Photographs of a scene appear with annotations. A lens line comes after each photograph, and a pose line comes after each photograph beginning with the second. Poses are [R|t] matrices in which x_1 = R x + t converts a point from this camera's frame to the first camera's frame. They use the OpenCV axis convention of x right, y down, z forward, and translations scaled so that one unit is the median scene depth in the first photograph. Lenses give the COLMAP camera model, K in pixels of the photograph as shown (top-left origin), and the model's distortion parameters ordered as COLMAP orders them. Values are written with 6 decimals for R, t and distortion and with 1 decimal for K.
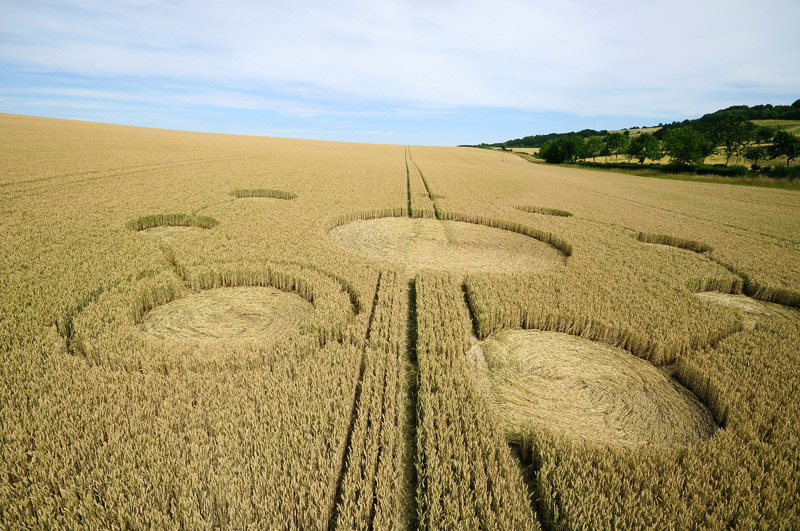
lens RADIAL K [[409.3, 0, 396.3], [0, 409.3, 263.3], [0, 0, 1]] dist [0.015690, 0.001715]
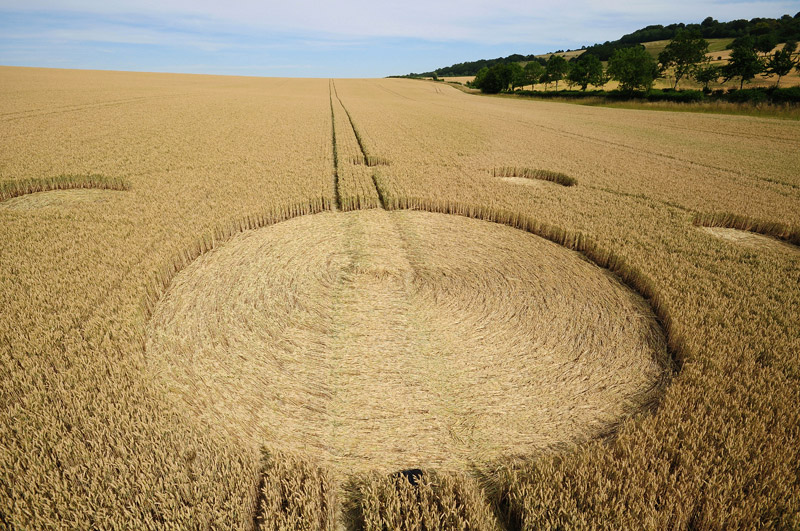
lens RADIAL K [[401.9, 0, 396.6], [0, 401.9, 264.0], [0, 0, 1]] dist [0.024072, -0.009430]
pose [[0.985041, -0.100832, 0.139737, 0.027962], [0.078325, 0.984308, 0.158124, -0.127446], [-0.153488, -0.144813, 0.977482, 0.418134]]
